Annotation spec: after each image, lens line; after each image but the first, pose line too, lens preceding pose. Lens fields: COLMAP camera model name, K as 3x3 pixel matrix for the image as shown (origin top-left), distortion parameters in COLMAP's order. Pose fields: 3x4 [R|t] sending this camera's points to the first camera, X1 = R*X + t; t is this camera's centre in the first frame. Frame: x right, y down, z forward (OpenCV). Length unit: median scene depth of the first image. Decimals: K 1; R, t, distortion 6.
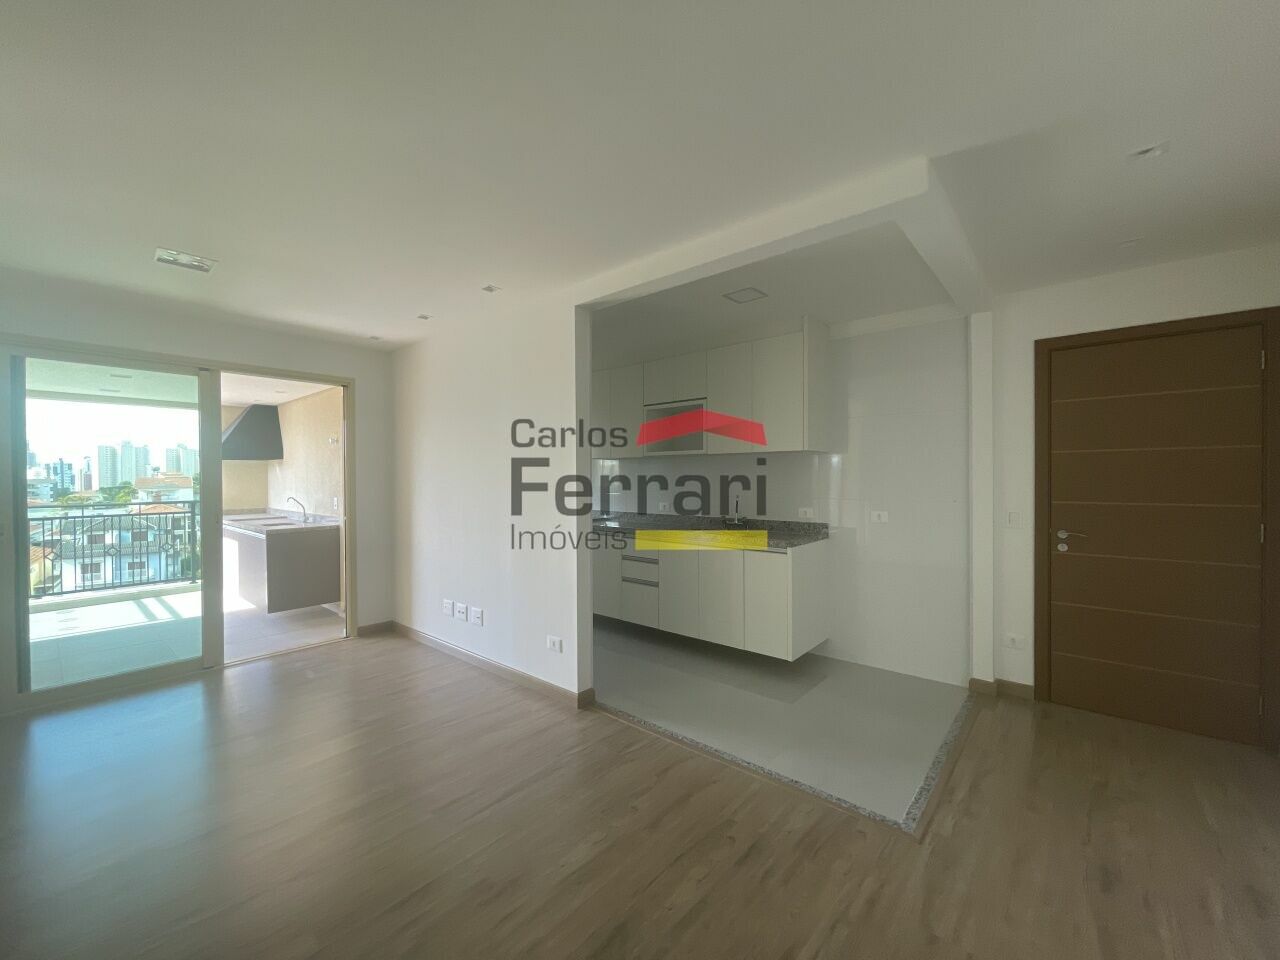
lens RADIAL K [[514.6, 0, 640.0], [0, 514.6, 480.0], [0, 0, 1]] dist [0.000607, -0.006643]
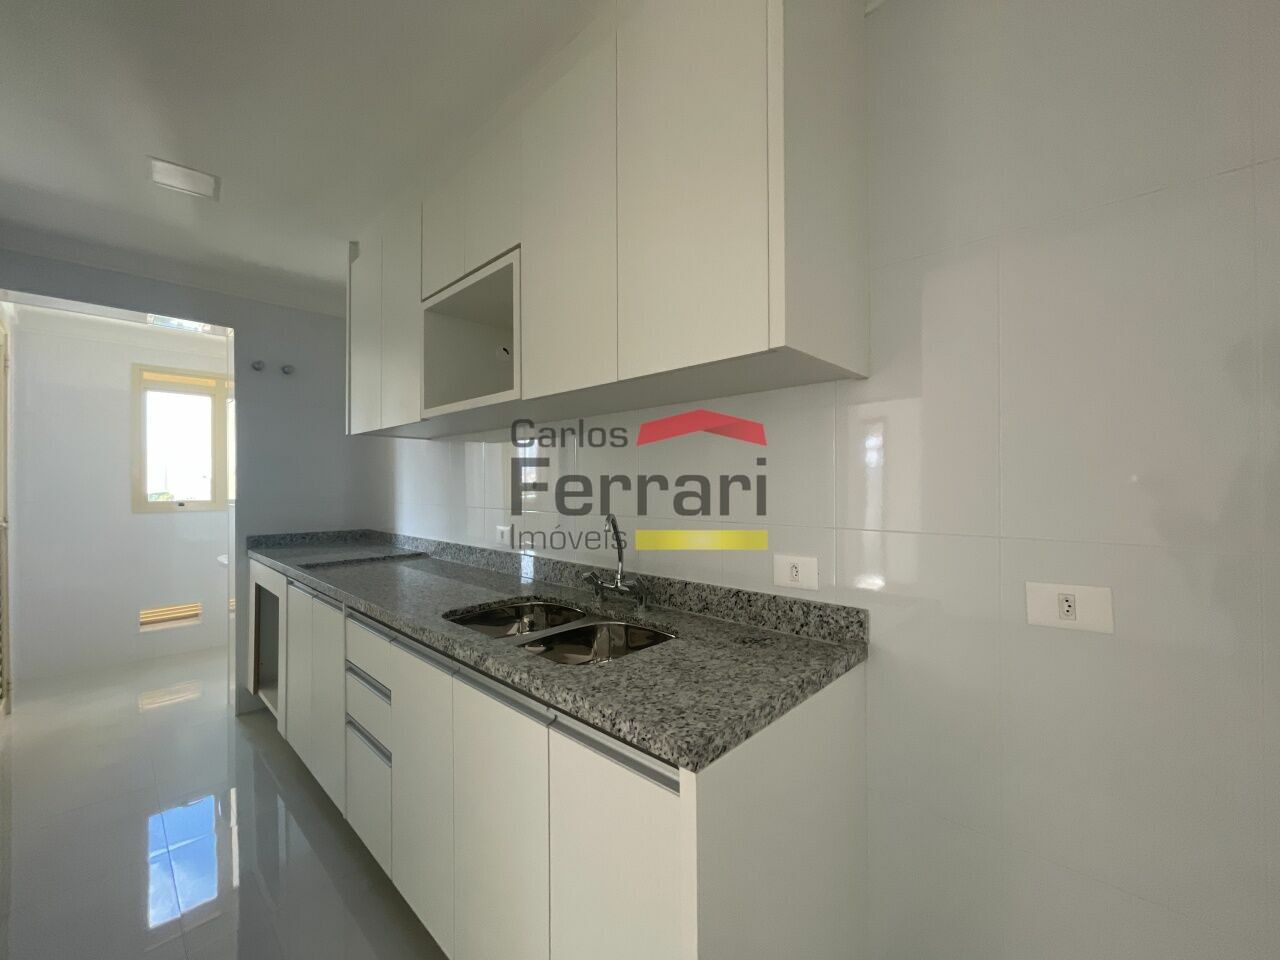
lens RADIAL K [[514.6, 0, 640.0], [0, 514.6, 480.0], [0, 0, 1]] dist [0.000607, -0.006643]
pose [[0.997842, -0.003194, -0.065579, 0.243629], [0.002810, 0.999978, -0.005944, 0.008003], [0.065596, 0.005747, 0.997830, 0.664211]]
